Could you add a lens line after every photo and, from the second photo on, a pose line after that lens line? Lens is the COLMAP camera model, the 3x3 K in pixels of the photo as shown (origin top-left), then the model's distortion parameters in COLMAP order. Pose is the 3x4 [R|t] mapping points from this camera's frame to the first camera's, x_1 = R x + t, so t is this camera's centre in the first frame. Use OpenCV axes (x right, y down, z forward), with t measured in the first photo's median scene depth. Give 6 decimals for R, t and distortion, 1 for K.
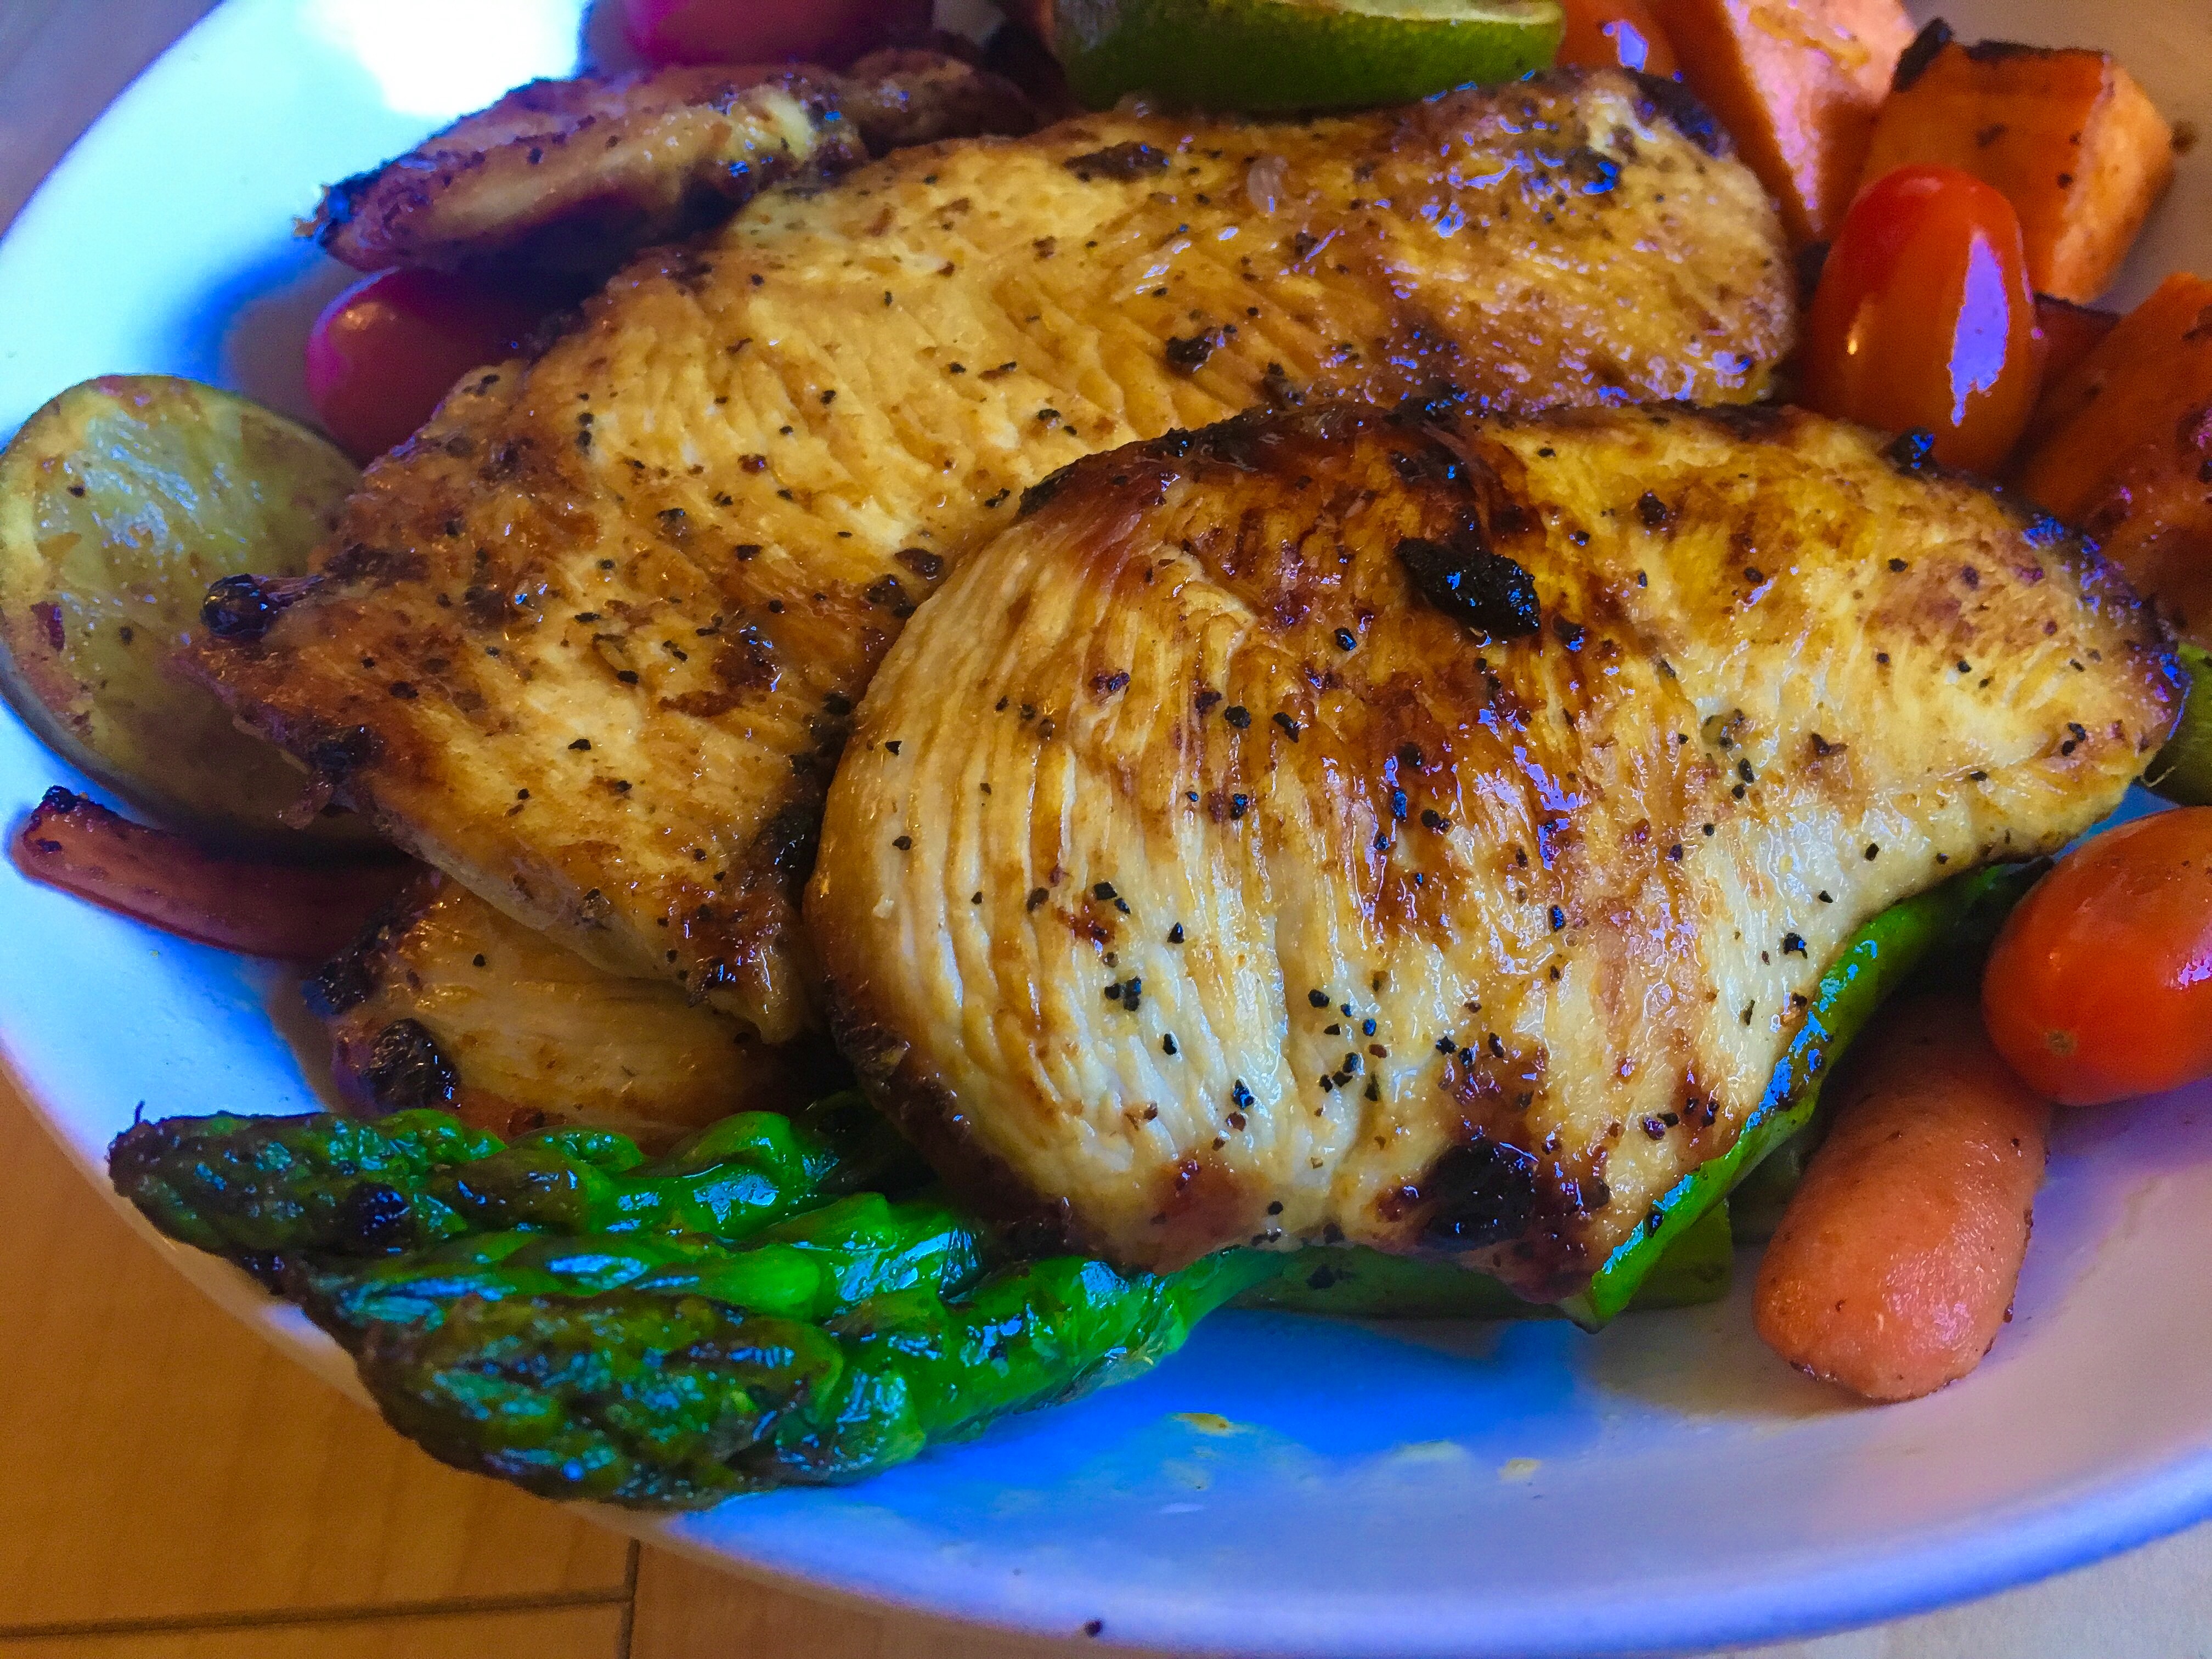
lens RADIAL K [[1840.7, 0, 1106.9], [0, 1840.7, 841.5], [0, 0, 1]] dist [0.056425, -0.162080]
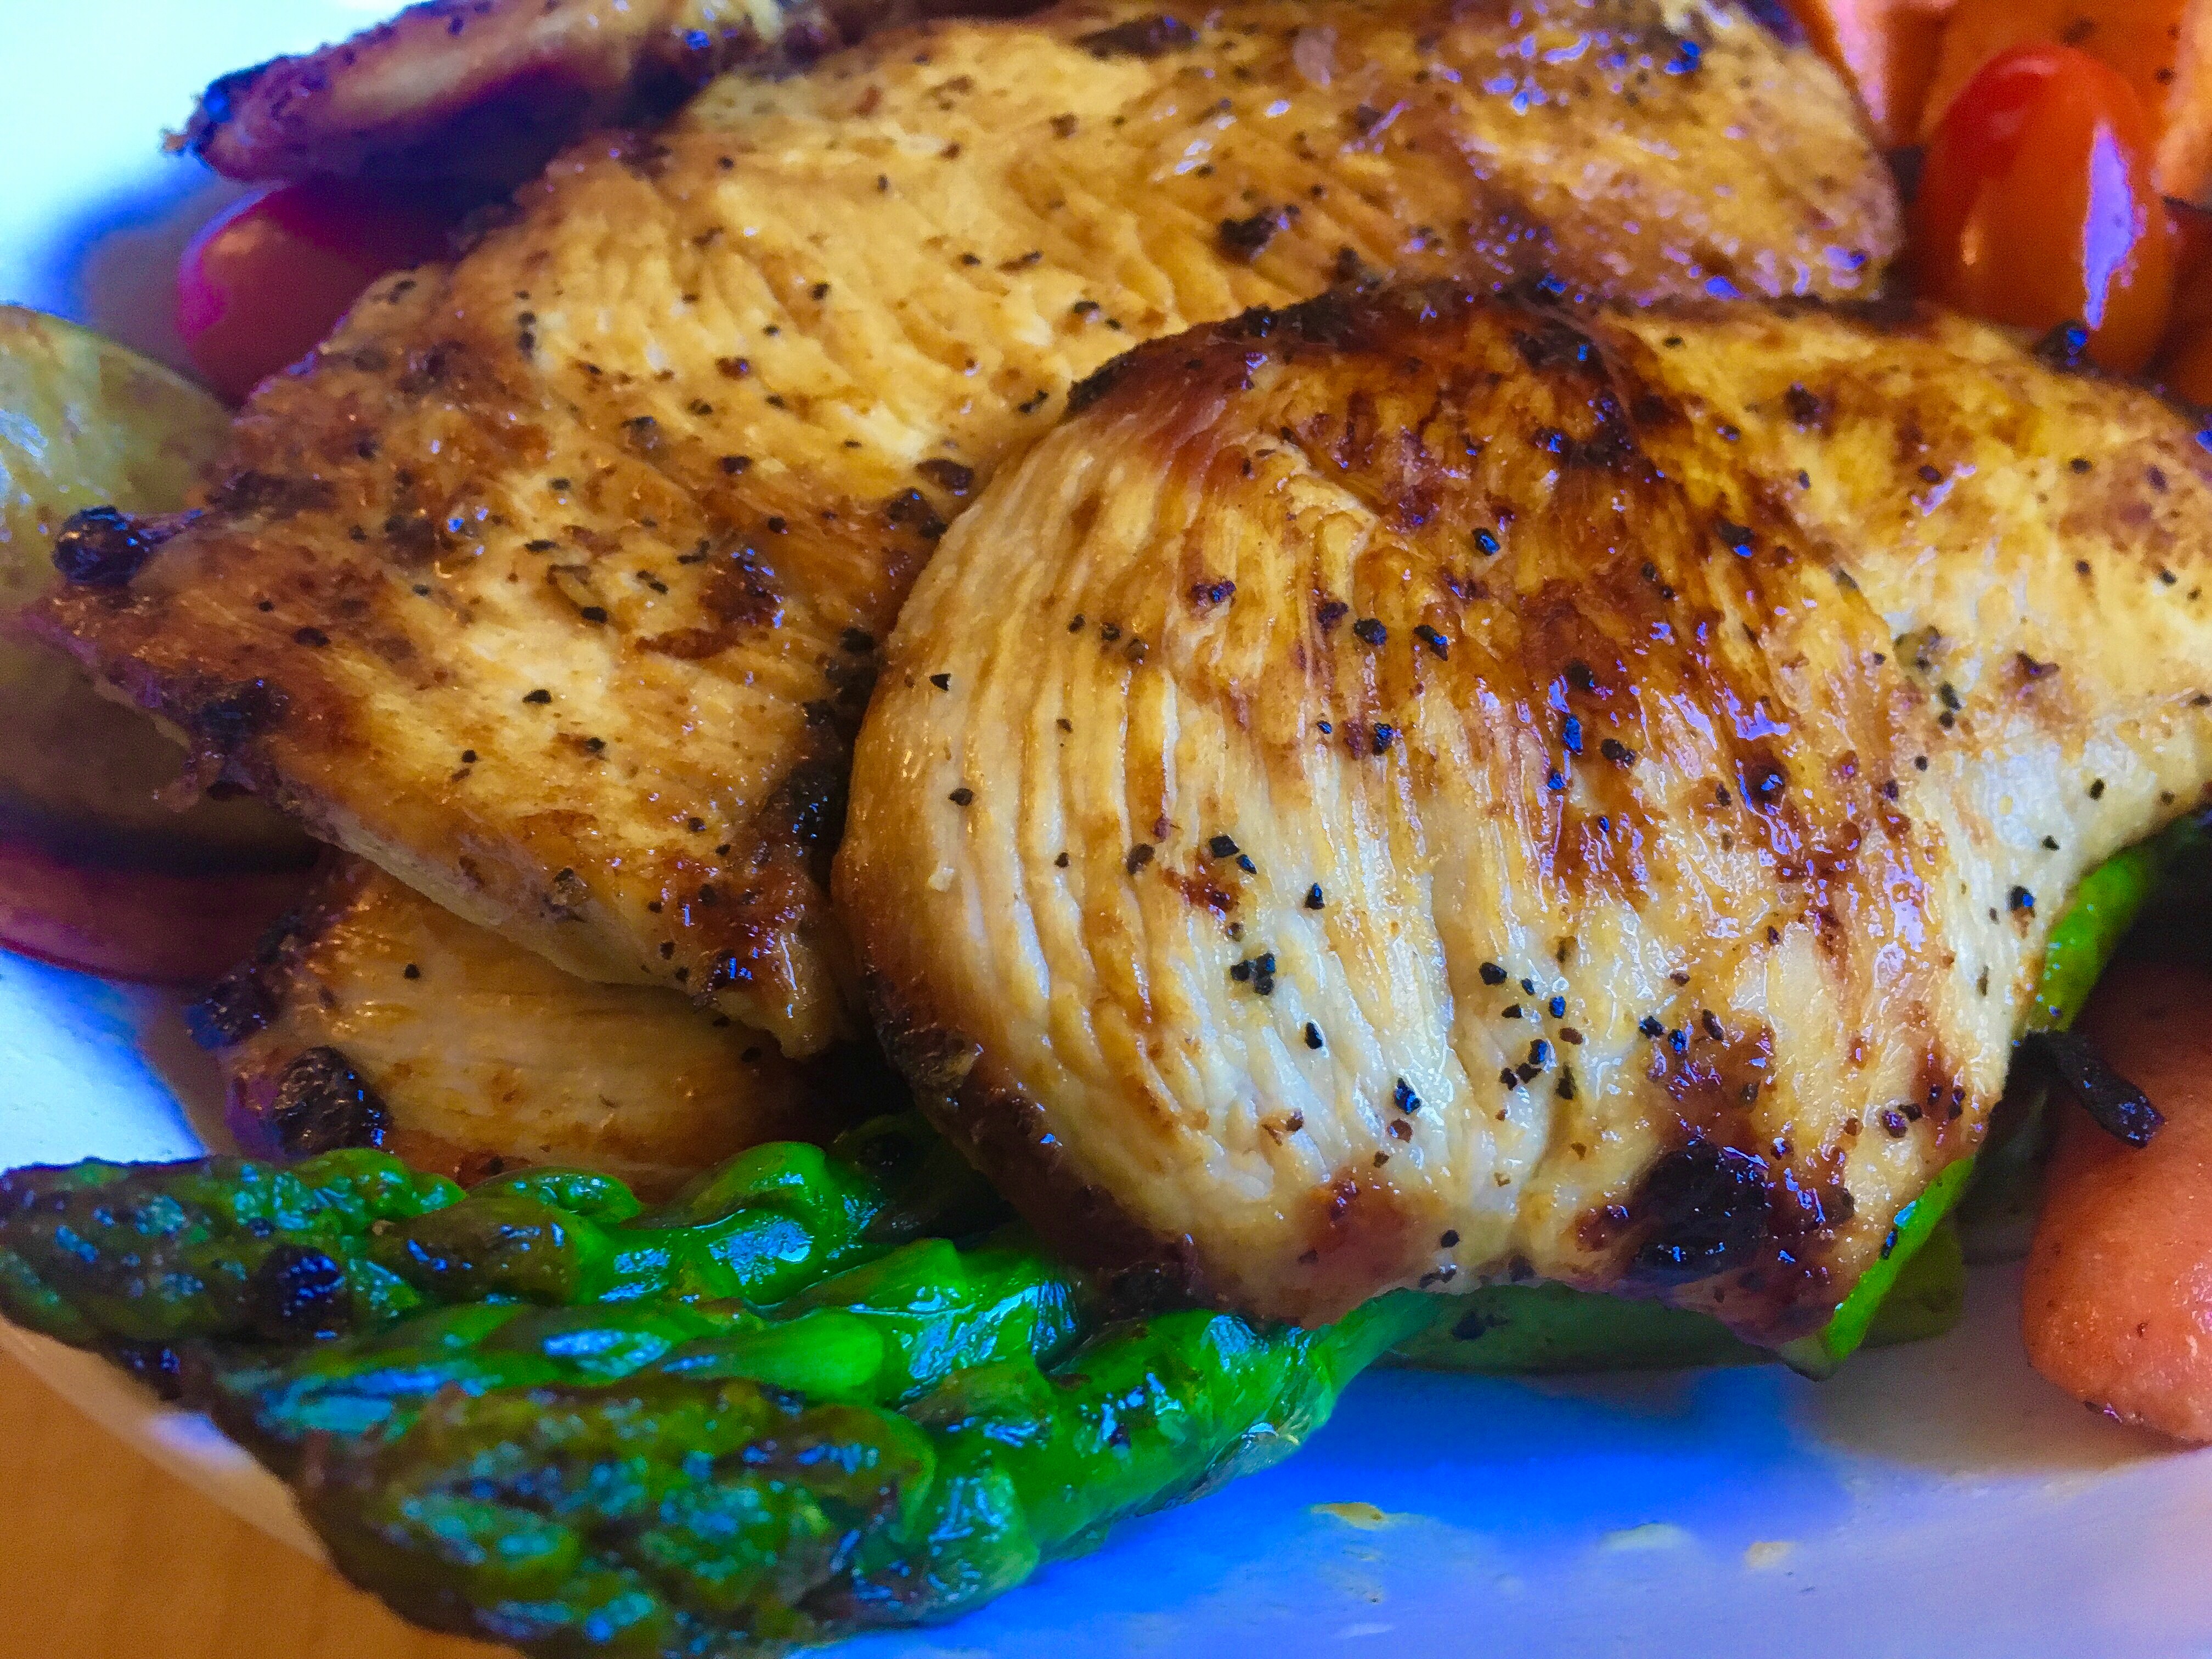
lens RADIAL K [[1884.2, 0, 1106.0], [0, 1884.2, 829.5], [0, 0, 1]] dist [0.057738, -0.166253]
pose [[0.998037, -0.026447, 0.056766, -0.089712], [0.028585, 0.998899, -0.037190, 0.044591], [-0.055720, 0.038740, 0.997695, 0.173094]]
